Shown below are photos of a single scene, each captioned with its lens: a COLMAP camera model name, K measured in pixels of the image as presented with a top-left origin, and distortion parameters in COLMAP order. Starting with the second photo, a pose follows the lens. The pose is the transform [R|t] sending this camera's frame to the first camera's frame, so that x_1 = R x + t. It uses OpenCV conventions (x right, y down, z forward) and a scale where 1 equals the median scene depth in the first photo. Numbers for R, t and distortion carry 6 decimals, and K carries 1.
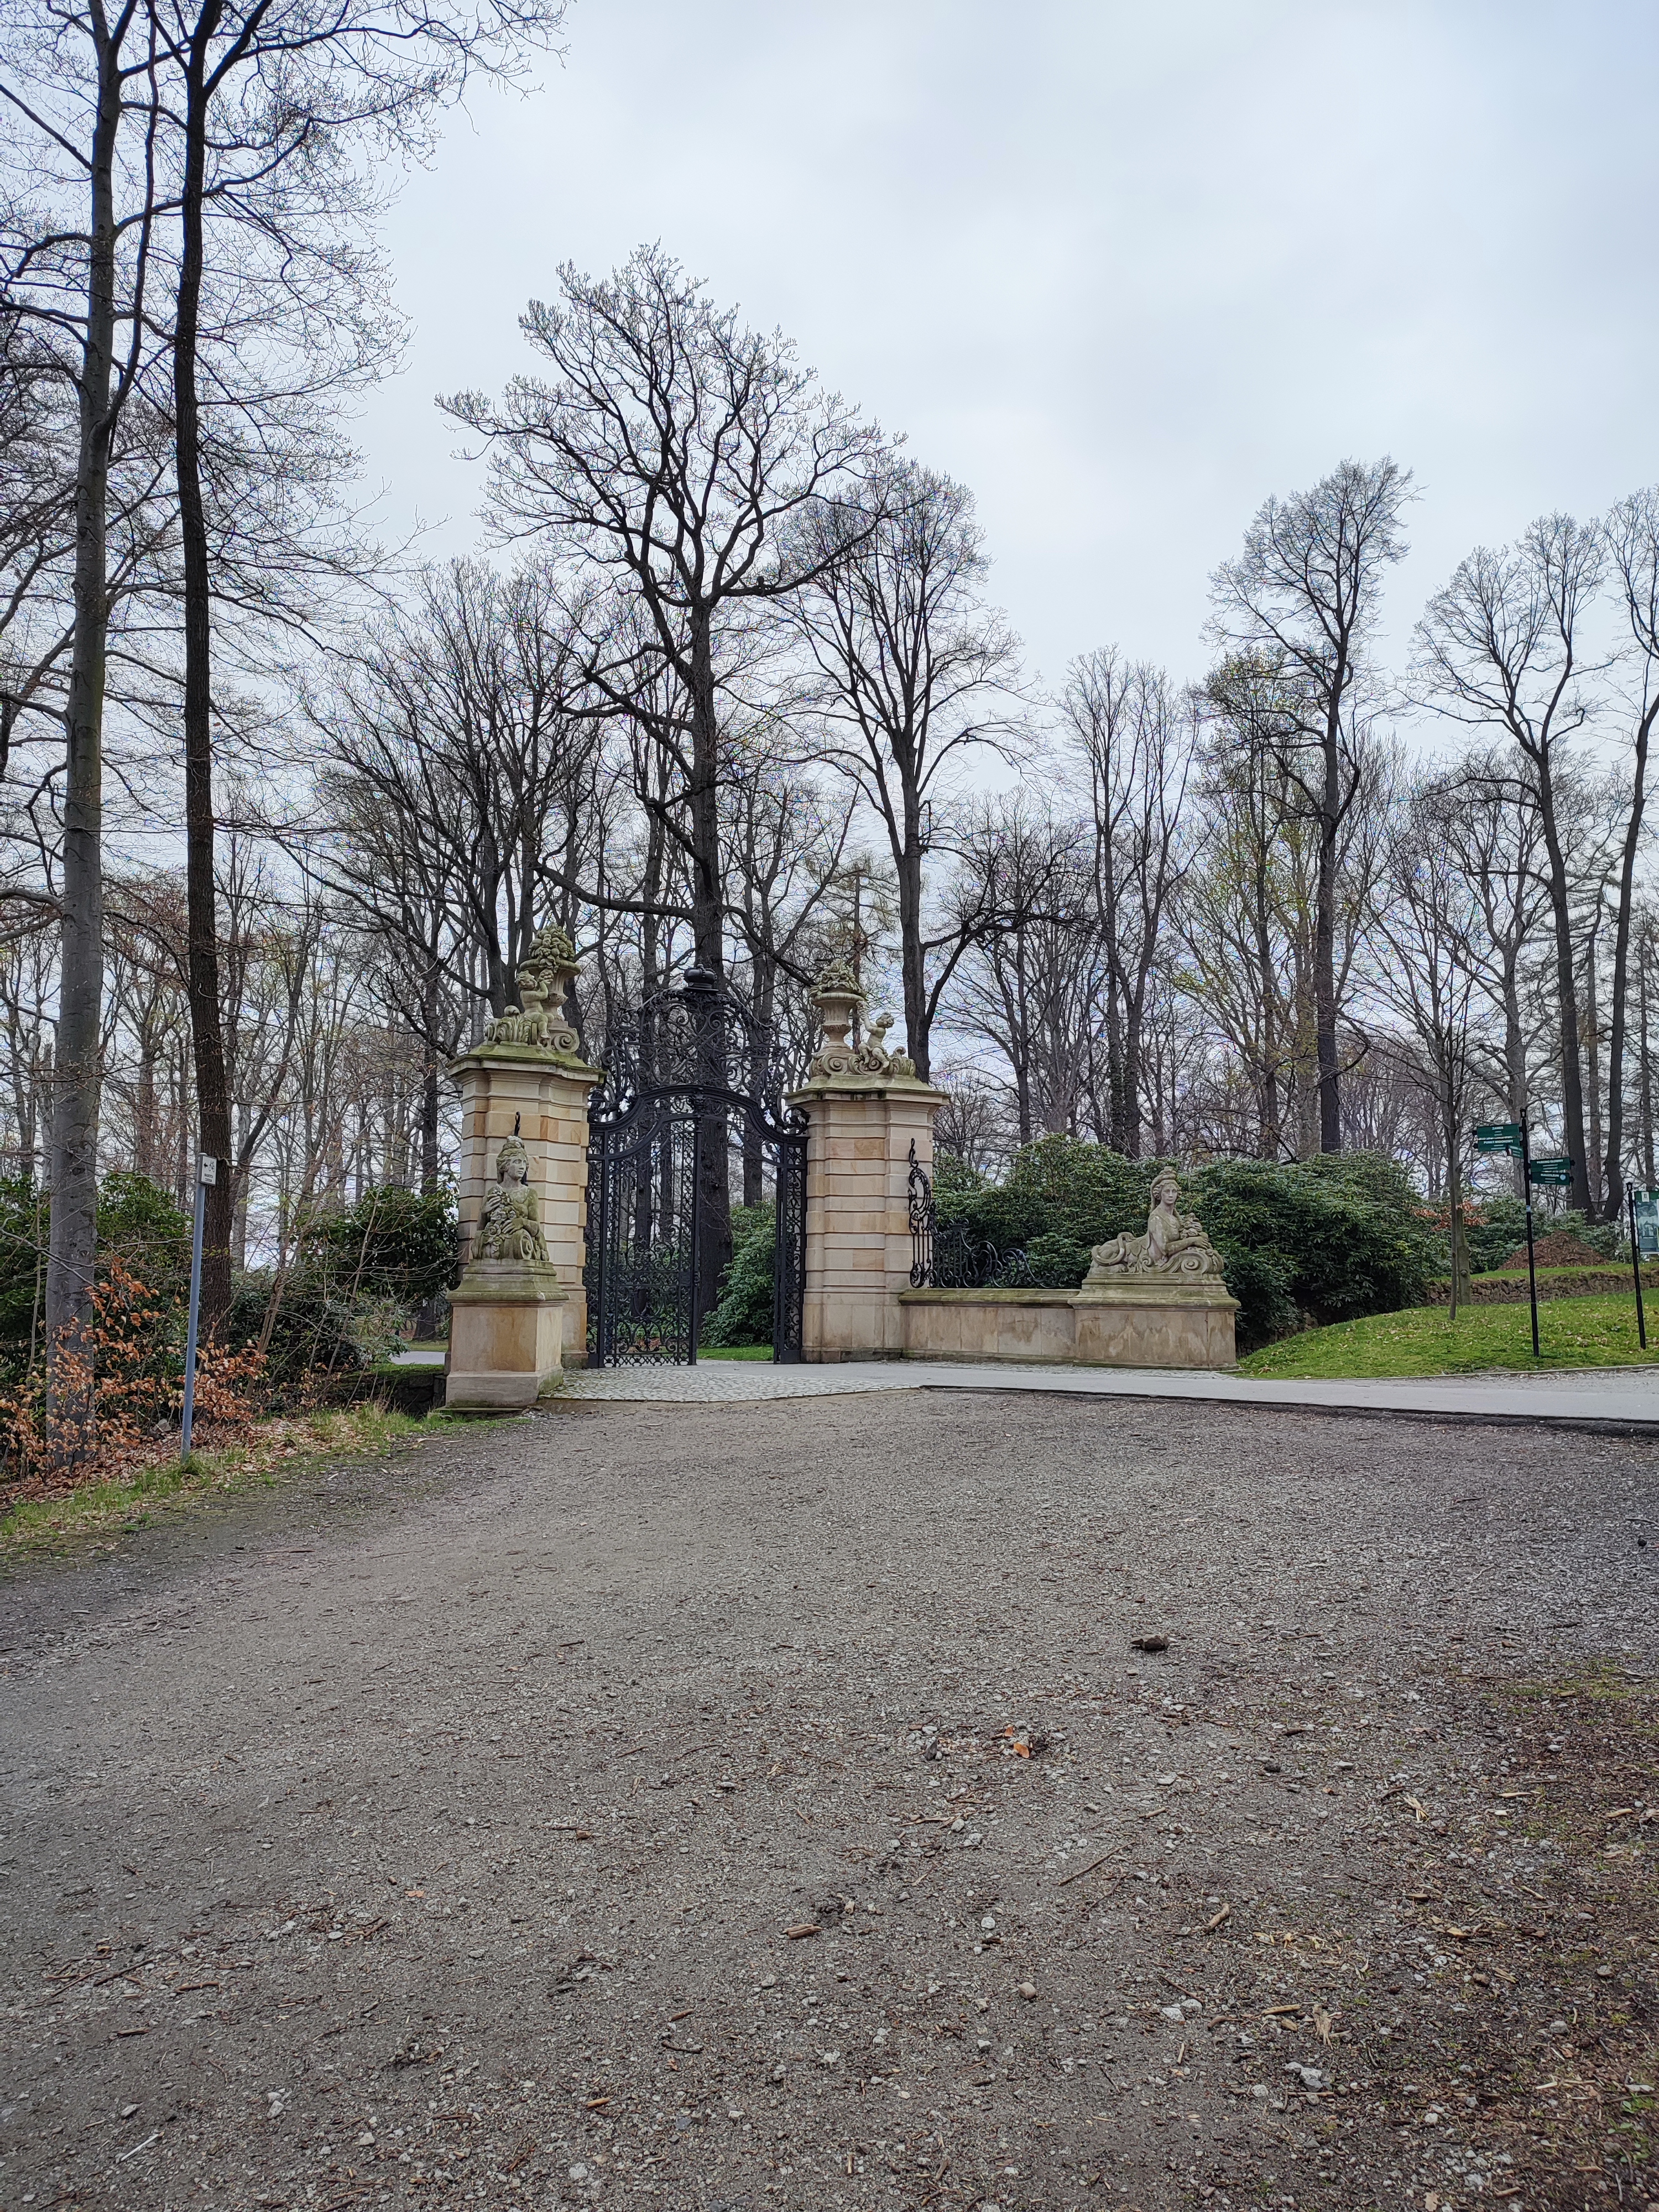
lens RADIAL K [[1538.2, 0, 889.0], [0, 1538.2, 1104.6], [0, 0, 1]] dist [-0.000928, -0.000084]
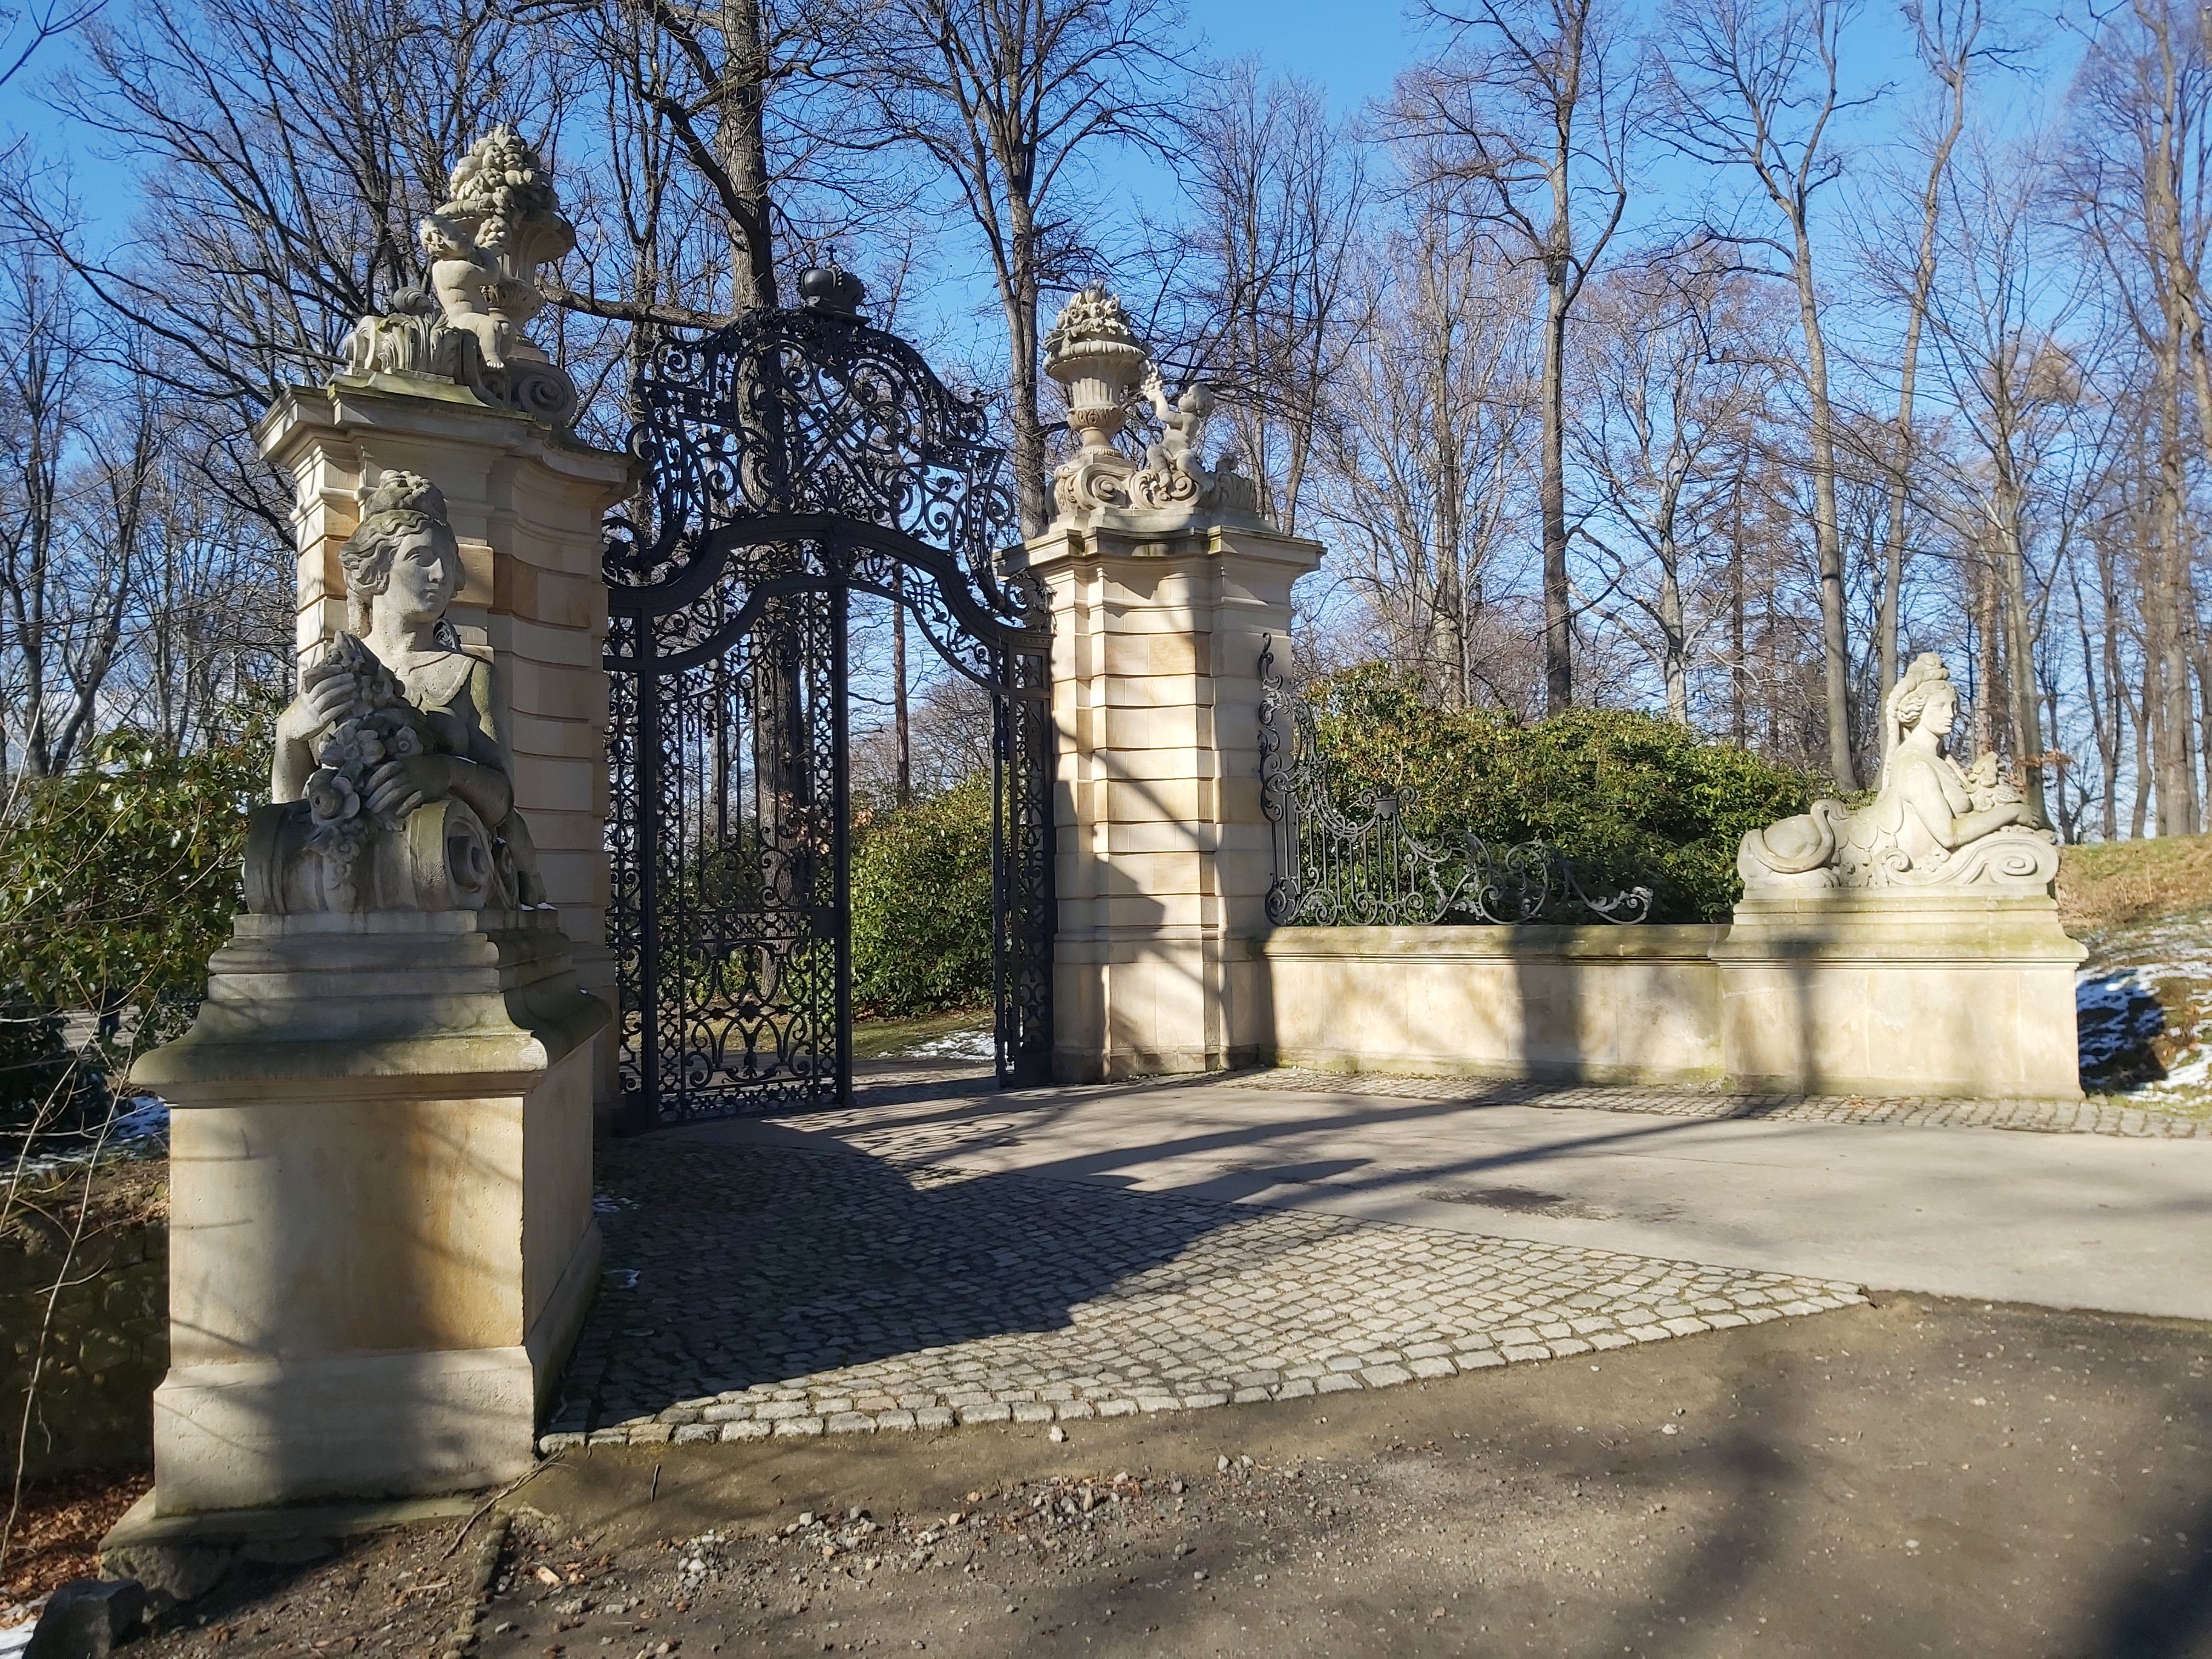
lens RADIAL K [[1659.5, 0, 1106.0], [0, 1659.5, 829.5], [0, 0, 1]] dist [0.002639, 0.000083]
pose [[0.991352, -0.020384, 0.129640, -0.107898], [0.009969, 0.996706, 0.080486, 0.042341], [-0.130853, -0.078497, 0.988289, 0.467151]]
